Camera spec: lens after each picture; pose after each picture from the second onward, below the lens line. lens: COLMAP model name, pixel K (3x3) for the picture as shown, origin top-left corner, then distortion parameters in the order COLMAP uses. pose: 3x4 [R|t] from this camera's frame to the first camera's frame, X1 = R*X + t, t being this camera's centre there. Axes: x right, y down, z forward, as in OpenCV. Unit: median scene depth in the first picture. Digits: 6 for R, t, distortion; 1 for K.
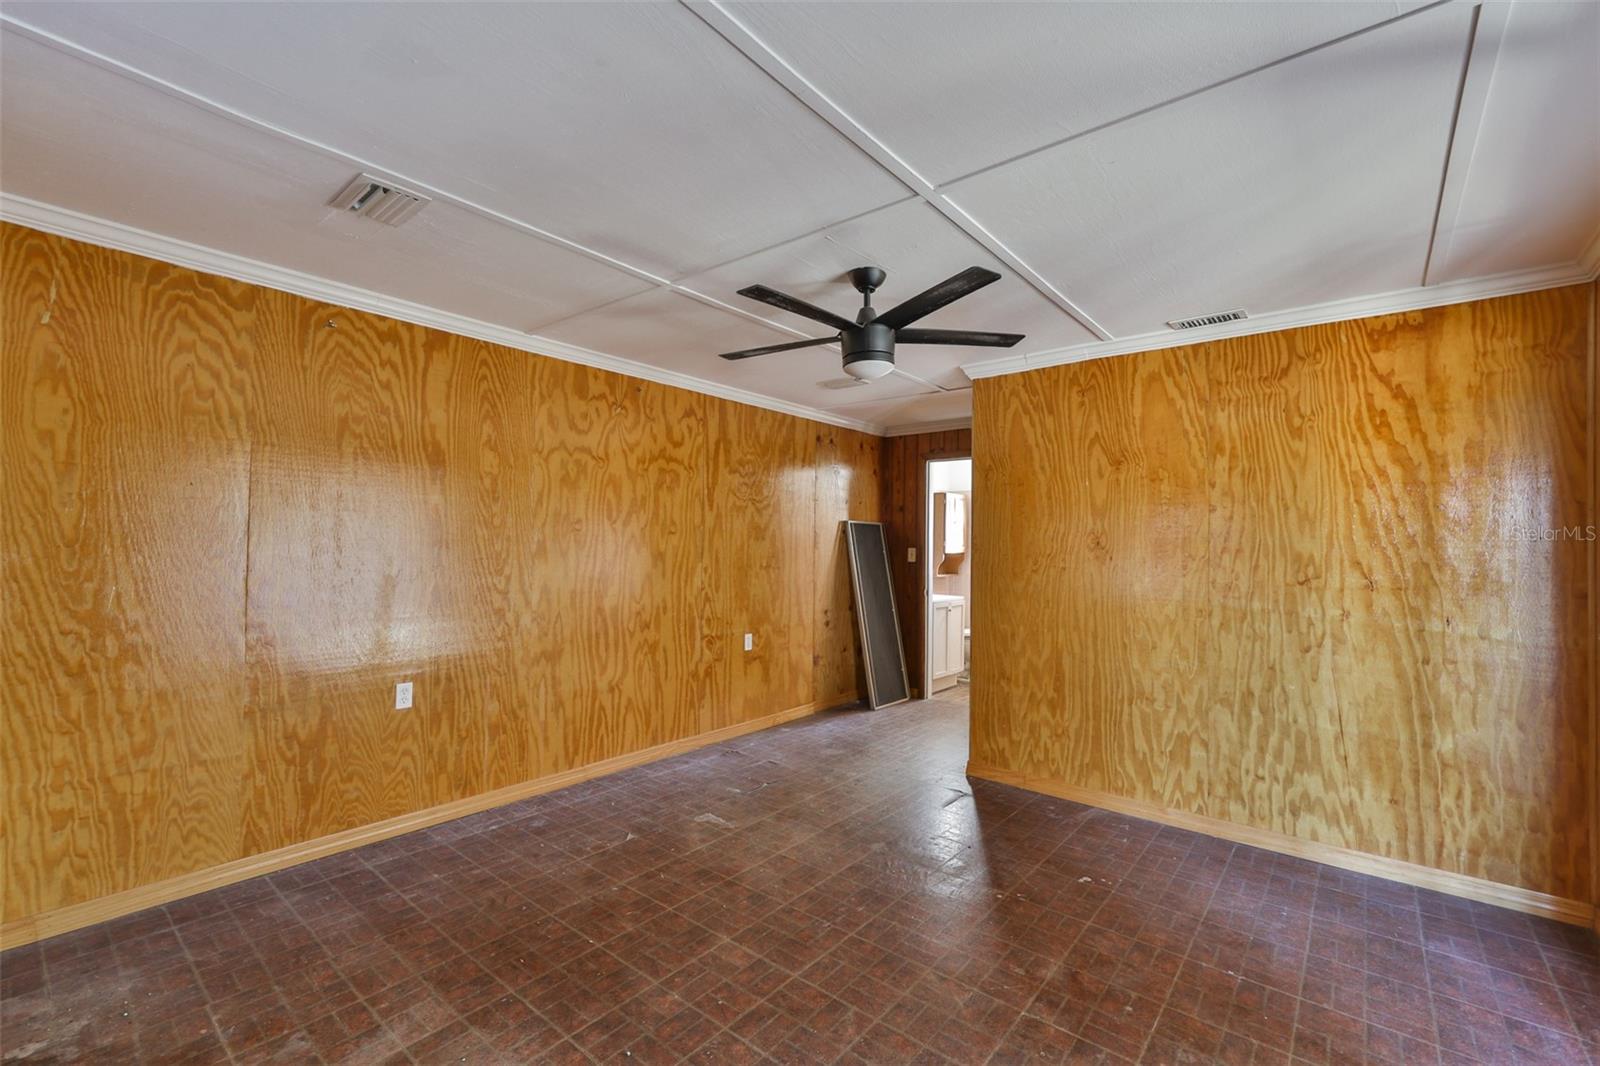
lens RADIAL K [[674.3, 0, 796.3], [0, 674.3, 532.8], [0, 0, 1]] dist [0.000144, -0.000014]
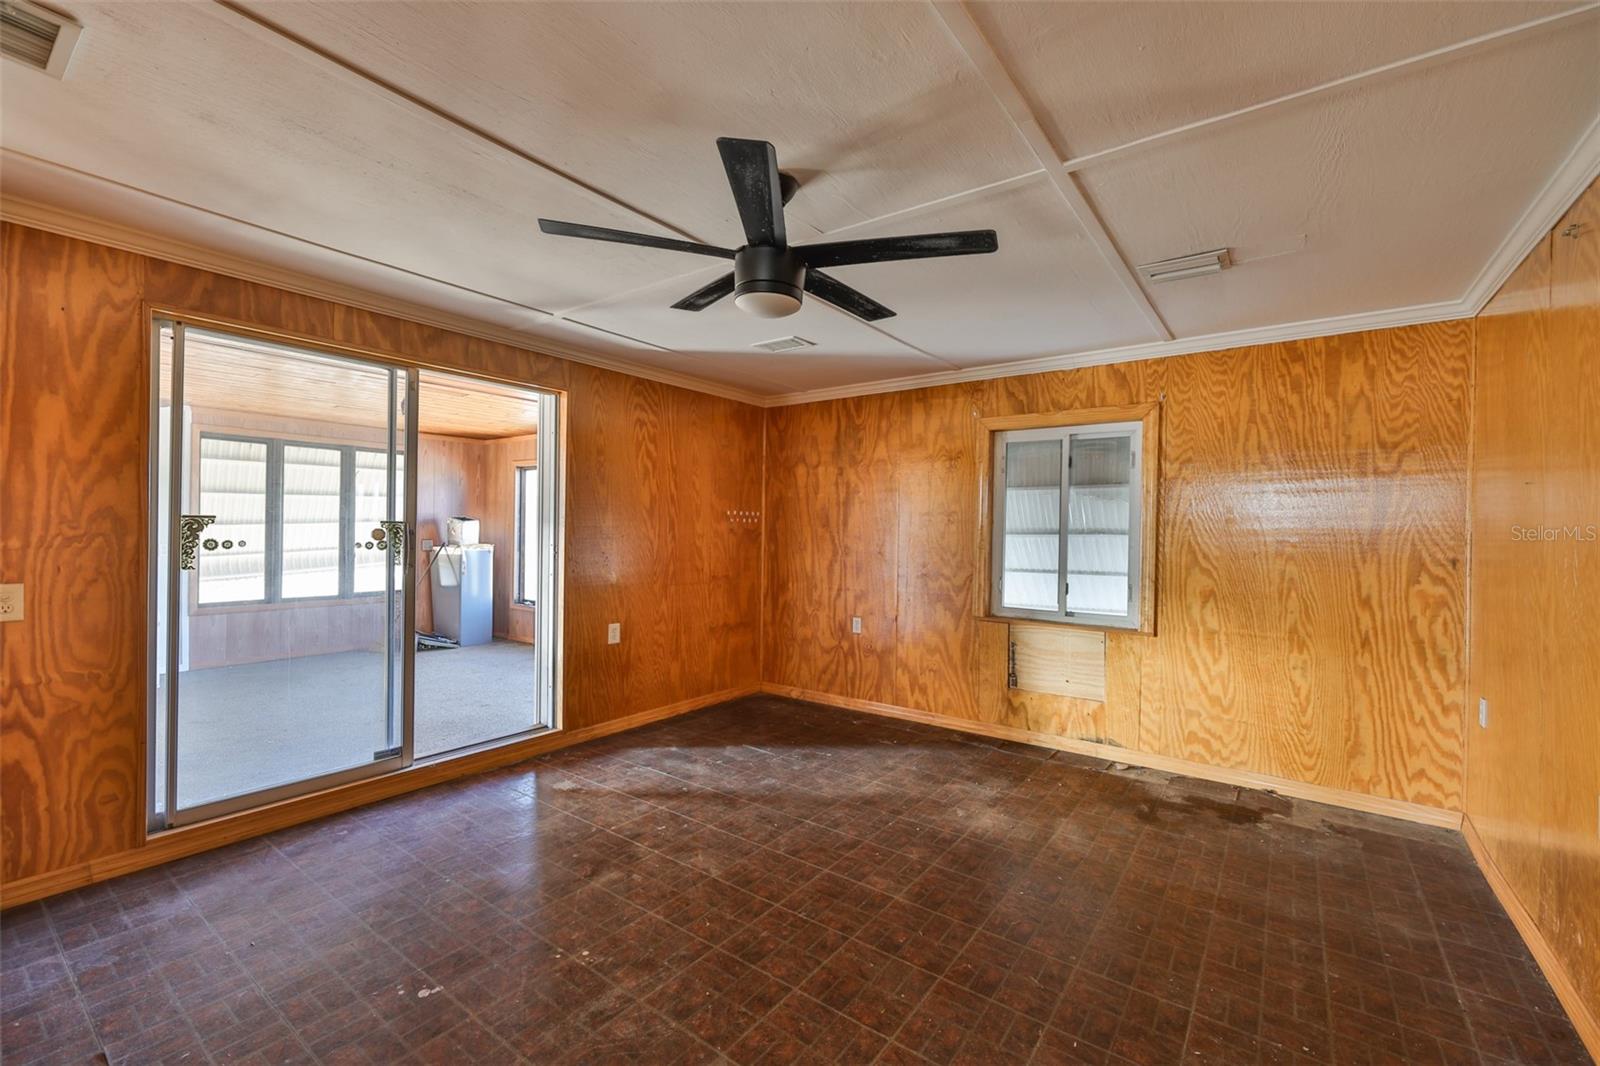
lens RADIAL K [[674.3, 0, 796.3], [0, 674.3, 532.8], [0, 0, 1]] dist [0.000144, -0.000014]
pose [[-0.997565, -0.027512, -0.064093, 0.143520], [-0.026673, 0.999547, -0.013908, 0.063464], [0.064447, -0.012165, -0.997847, 2.160136]]
